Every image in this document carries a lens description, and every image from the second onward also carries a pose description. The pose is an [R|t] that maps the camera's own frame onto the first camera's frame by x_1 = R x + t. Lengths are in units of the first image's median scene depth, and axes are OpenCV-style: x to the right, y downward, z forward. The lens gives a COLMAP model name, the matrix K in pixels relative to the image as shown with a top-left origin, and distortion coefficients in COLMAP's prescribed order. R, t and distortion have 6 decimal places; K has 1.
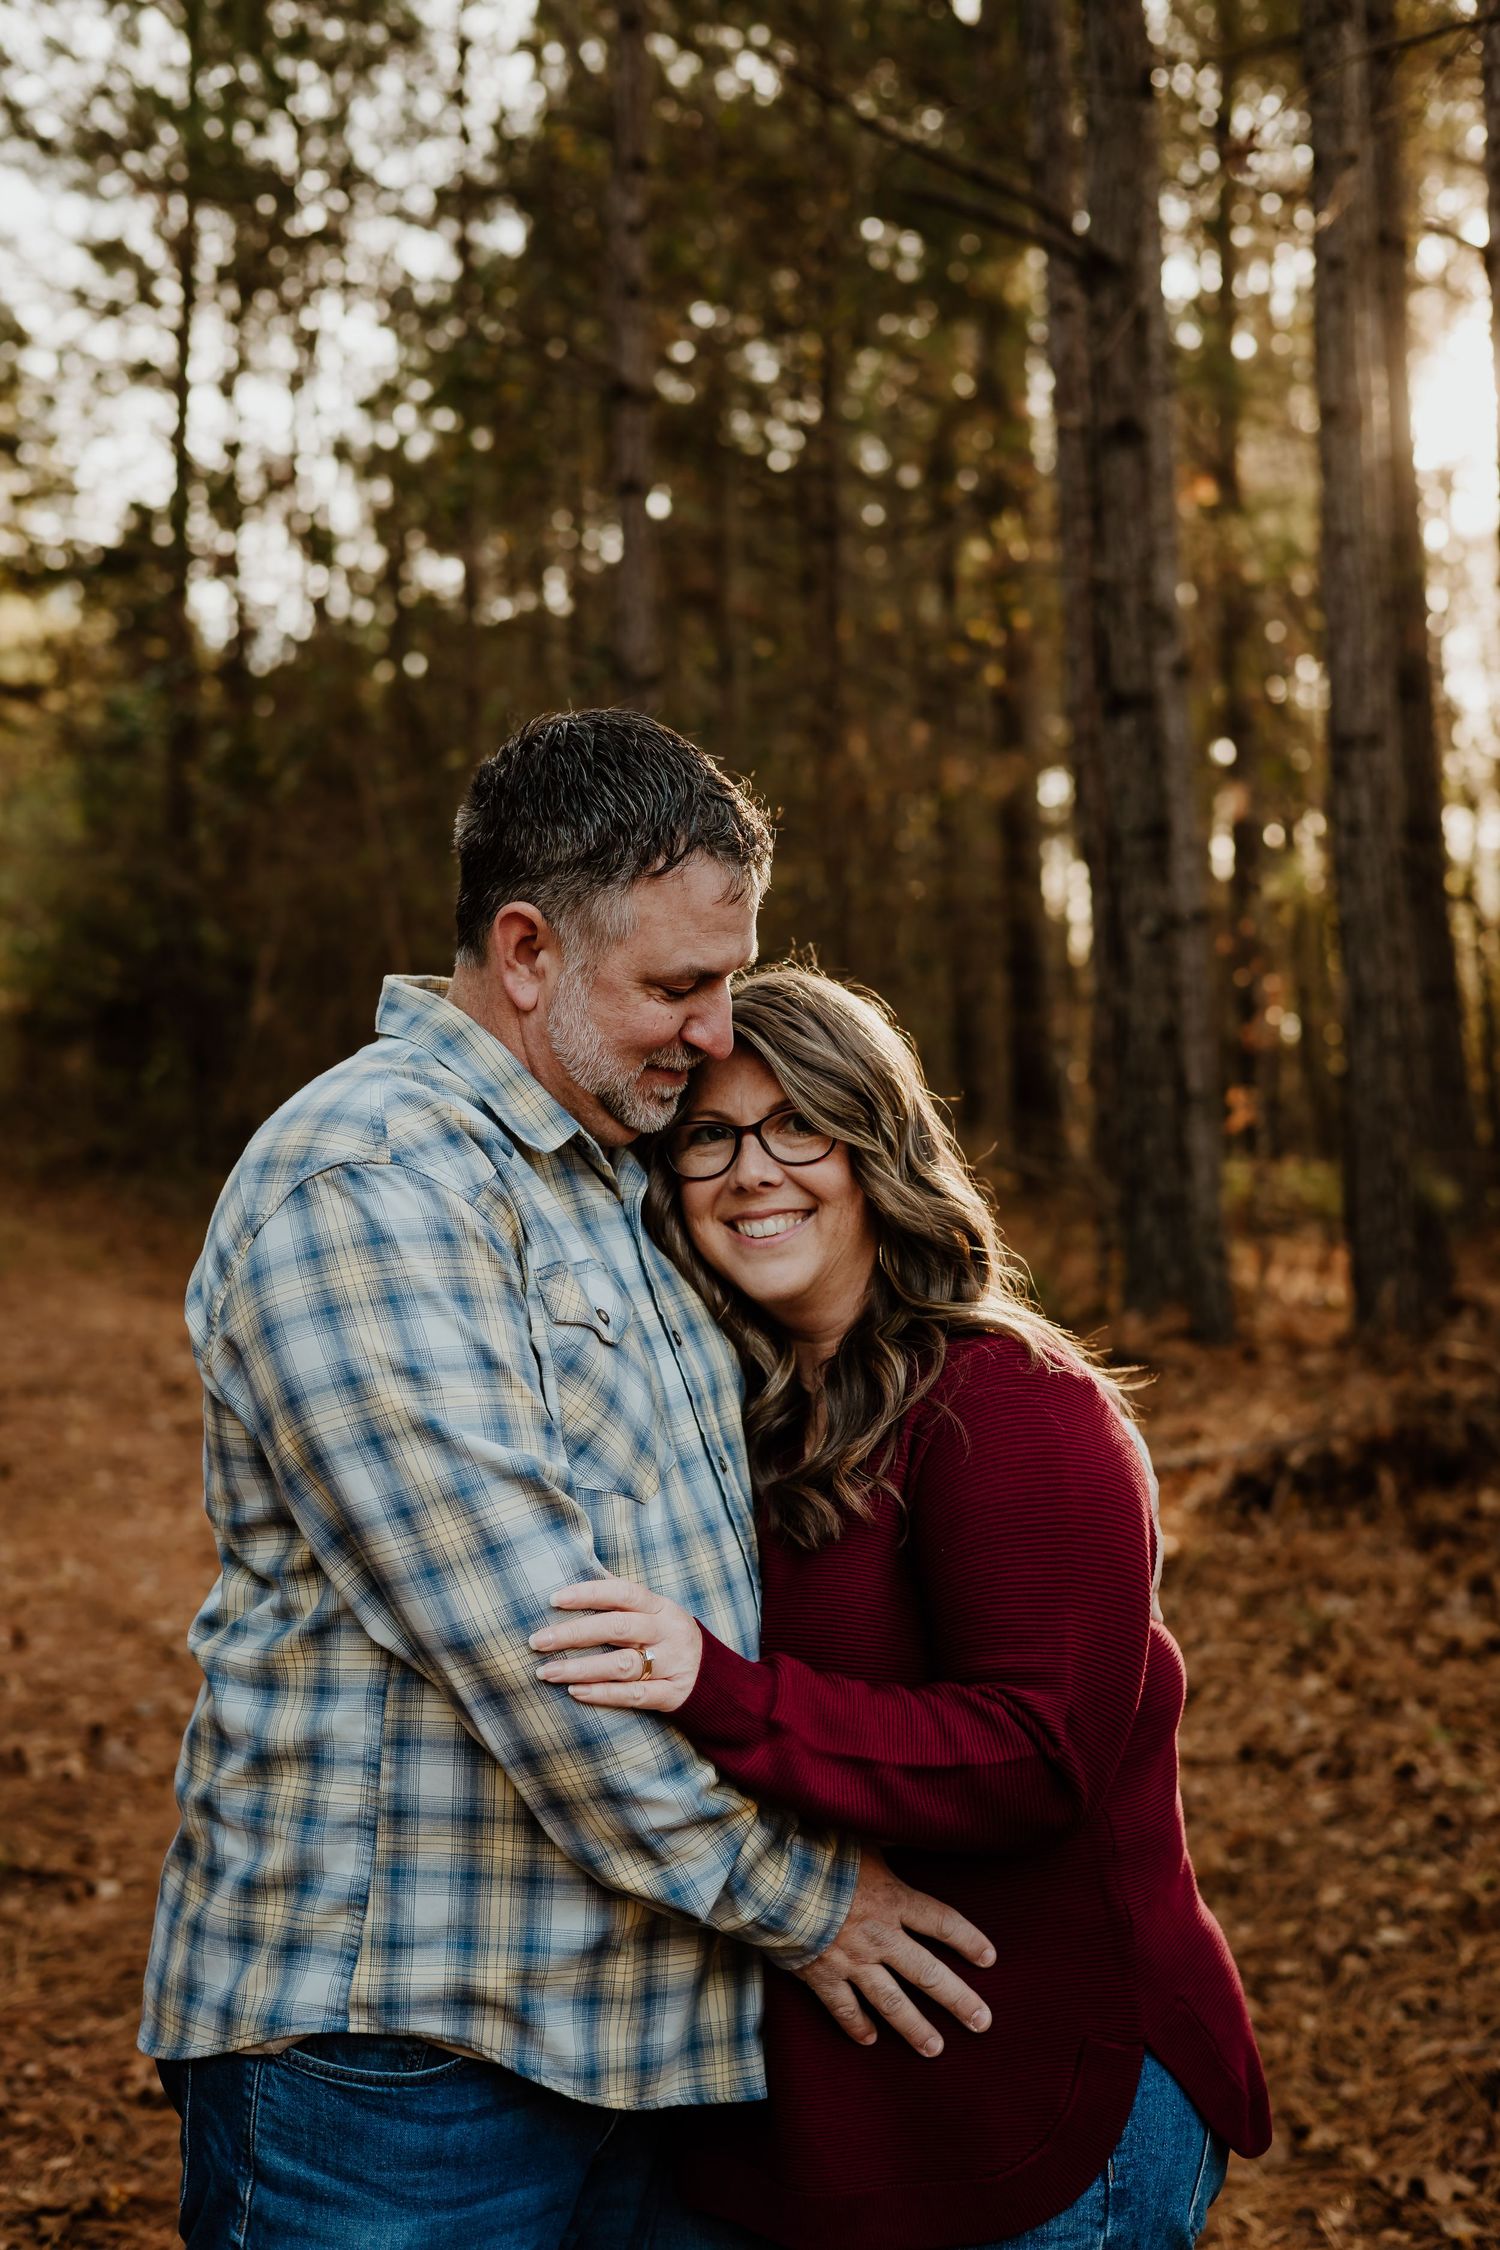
lens RADIAL K [[3170.5, 0, 746.5], [0, 3170.5, 1126.0], [0, 0, 1]] dist [0.040187, 0.000000]
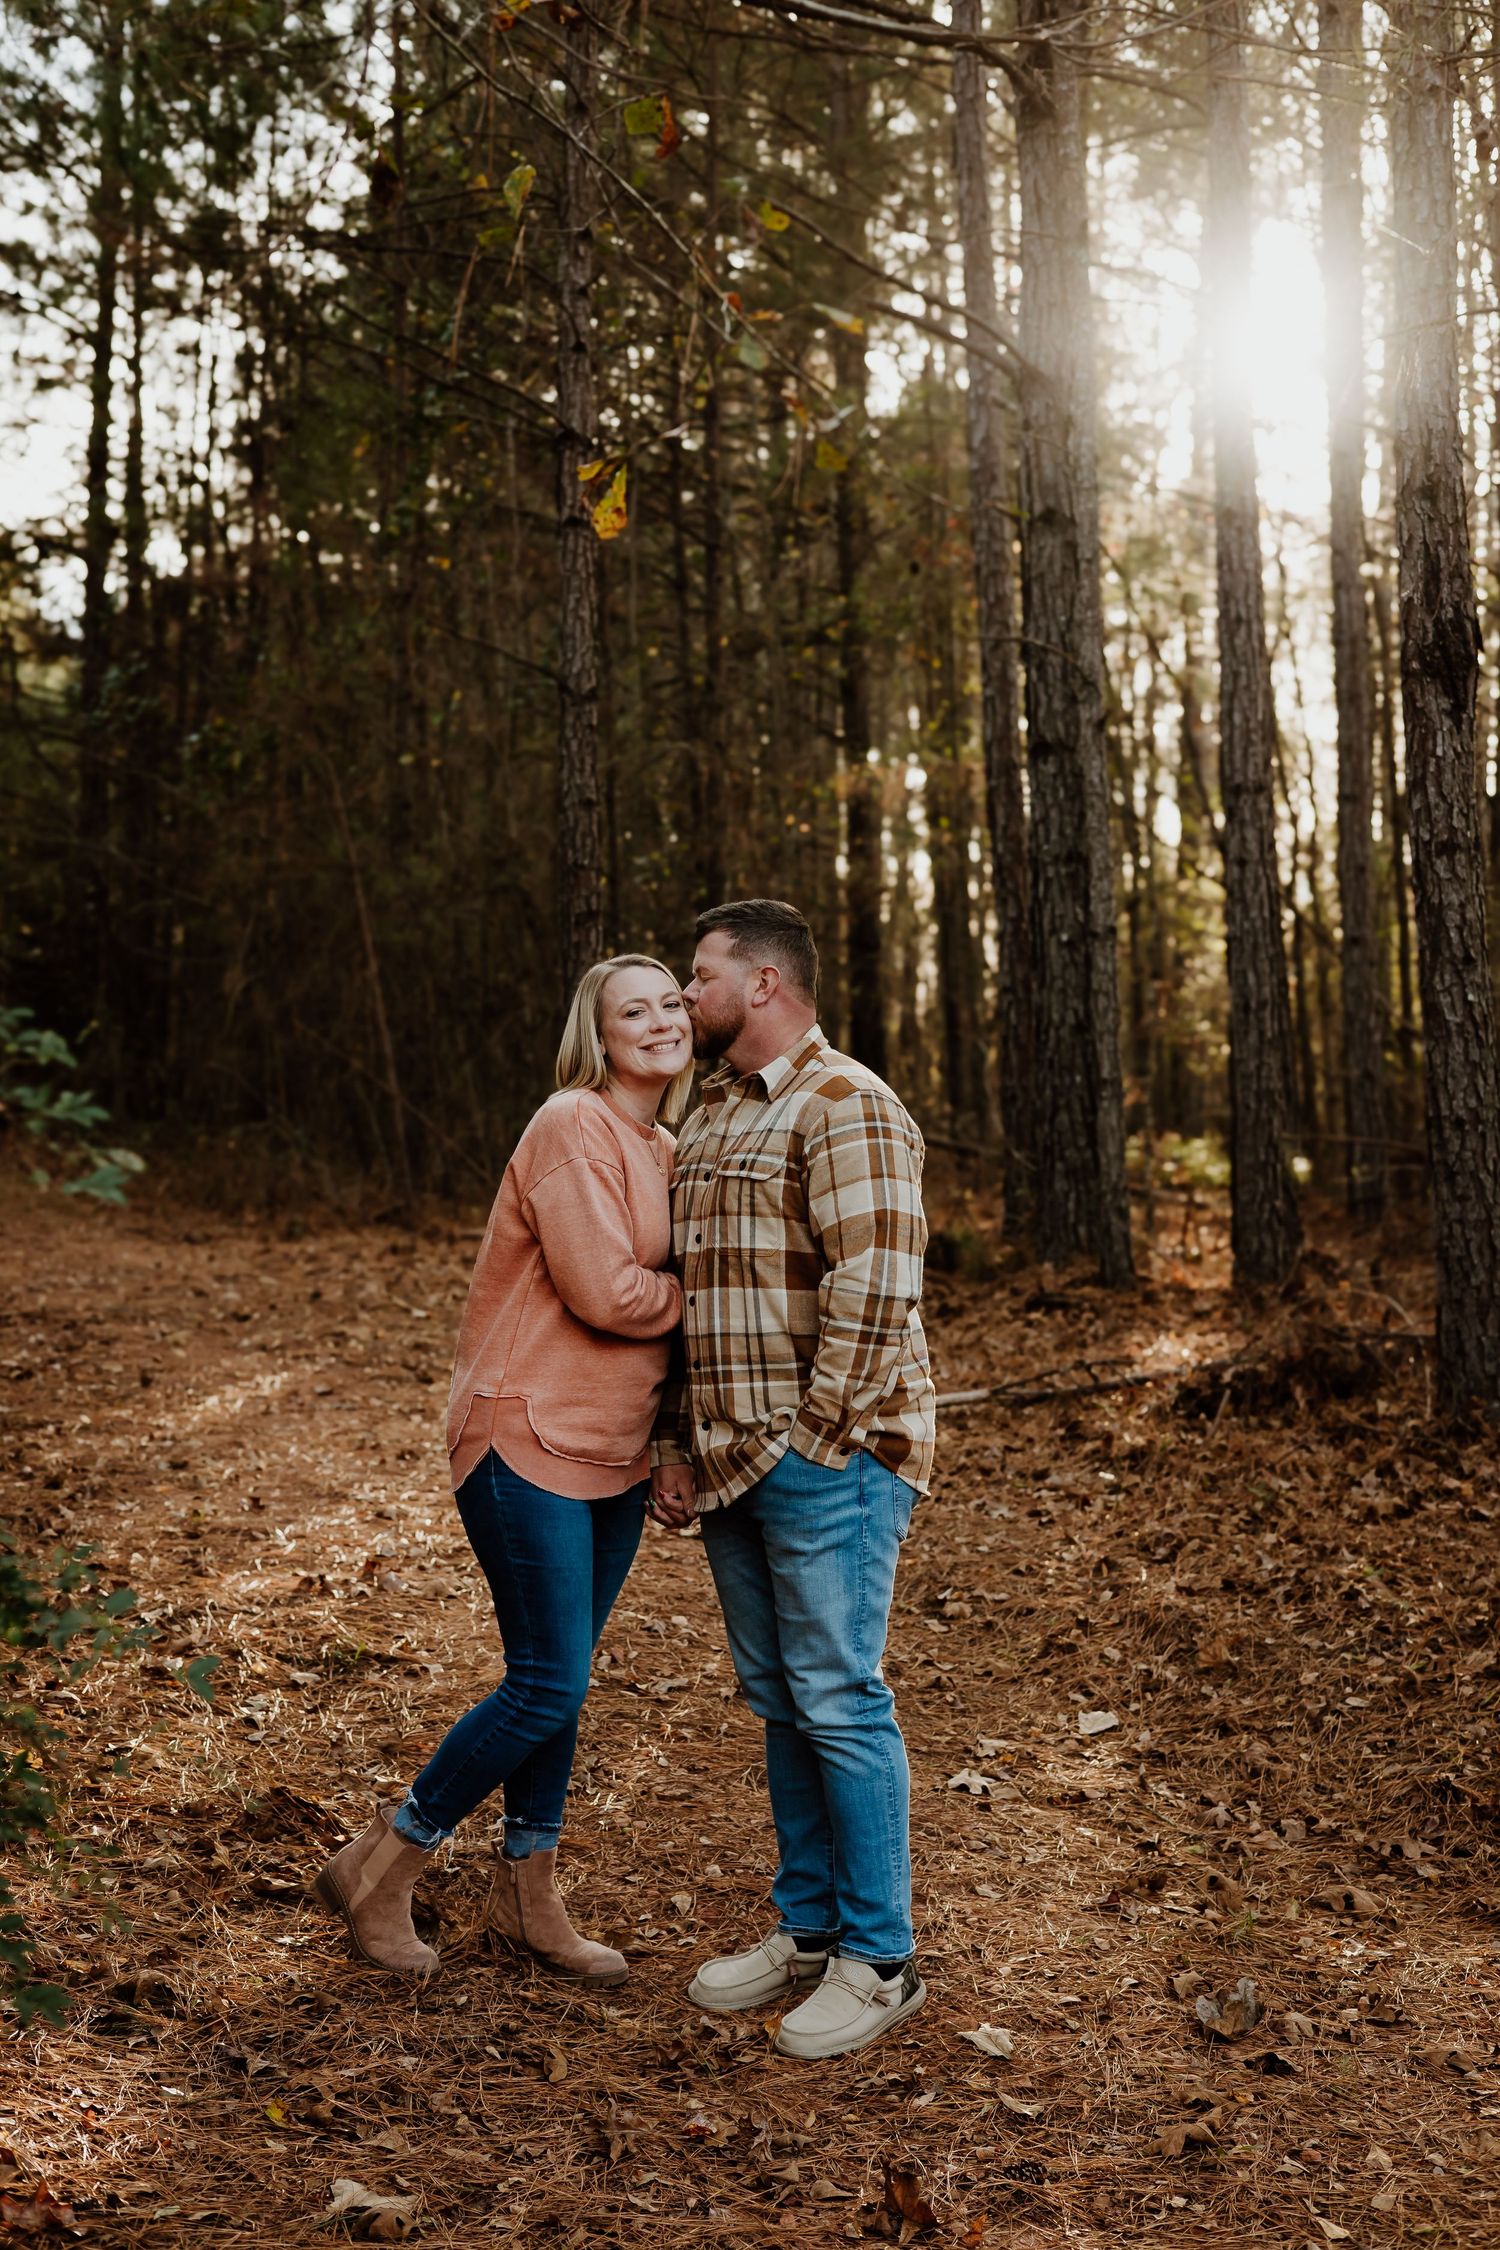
lens RADIAL K [[3170.5, 0, 753.0], [0, 3170.5, 1126.1], [0, 0, 1]] dist [0.040187, 0.000000]
pose [[0.996797, 0.014008, 0.078743, -0.155924], [-0.015103, 0.999797, 0.013324, -0.012063], [-0.078541, -0.014471, 0.996806, -0.328811]]
